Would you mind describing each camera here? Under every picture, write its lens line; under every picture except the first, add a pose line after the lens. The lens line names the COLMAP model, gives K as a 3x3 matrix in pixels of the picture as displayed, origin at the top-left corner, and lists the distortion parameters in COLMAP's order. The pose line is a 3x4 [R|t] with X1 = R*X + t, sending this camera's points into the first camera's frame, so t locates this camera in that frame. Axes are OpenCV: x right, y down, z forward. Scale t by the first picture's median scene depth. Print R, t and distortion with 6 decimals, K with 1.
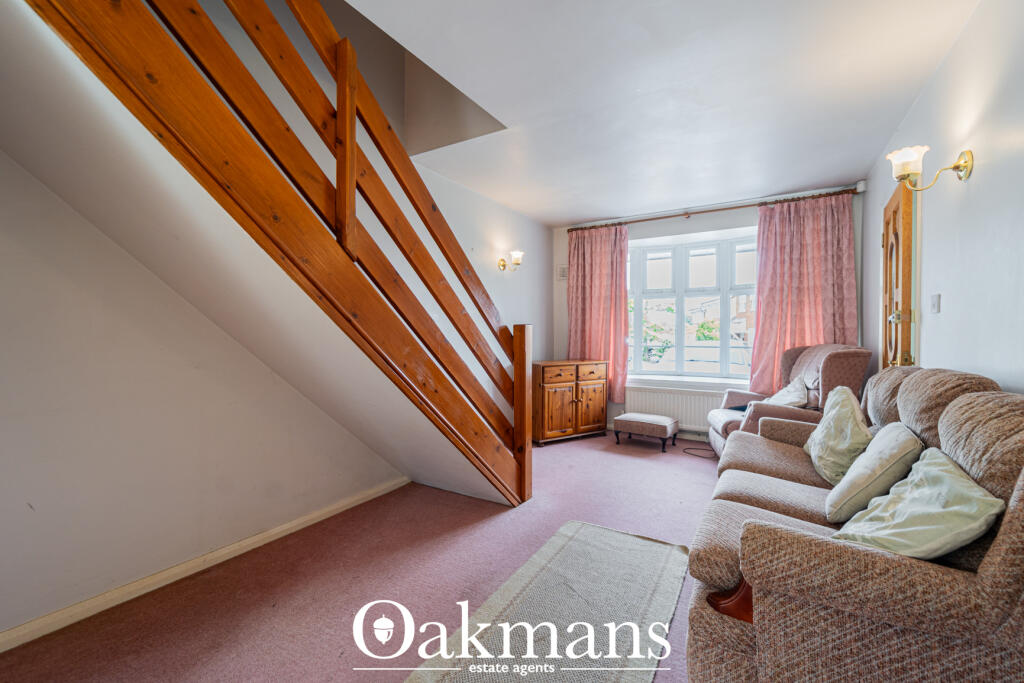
lens RADIAL K [[424.7, 0, 504.5], [0, 424.7, 337.2], [0, 0, 1]] dist [-0.000979, -0.000232]
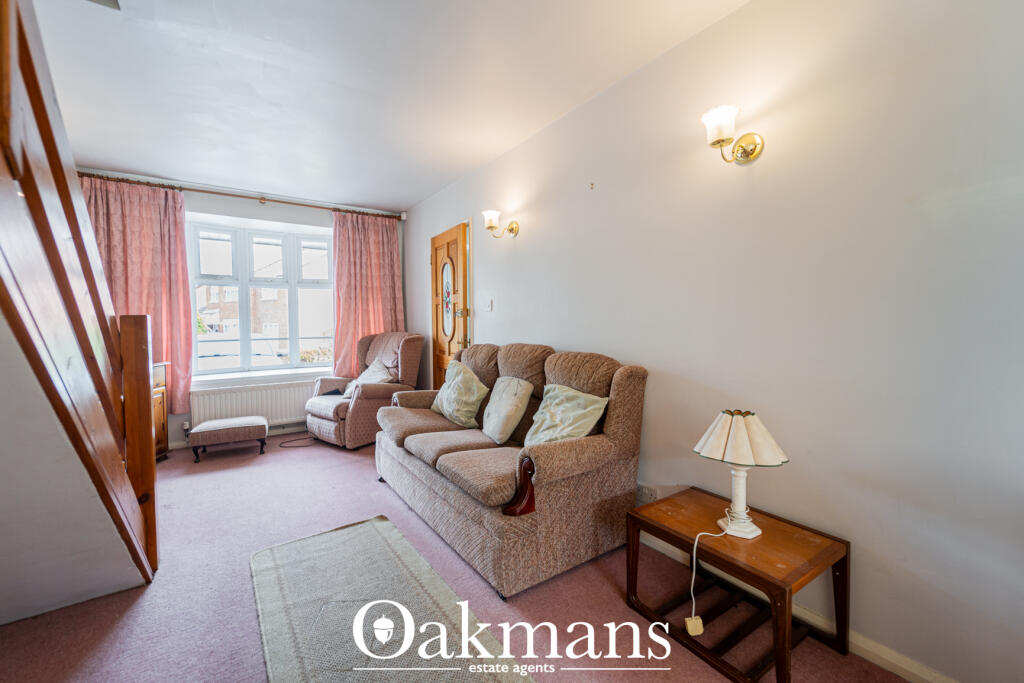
lens RADIAL K [[420.2, 0, 509.4], [0, 420.2, 336.6], [0, 0, 1]] dist [-0.000678, -0.000338]
pose [[0.391127, -0.035955, 0.919634, -0.256791], [0.018062, 0.999344, 0.031390, -0.004120], [-0.920159, 0.004333, 0.391520, 0.146286]]
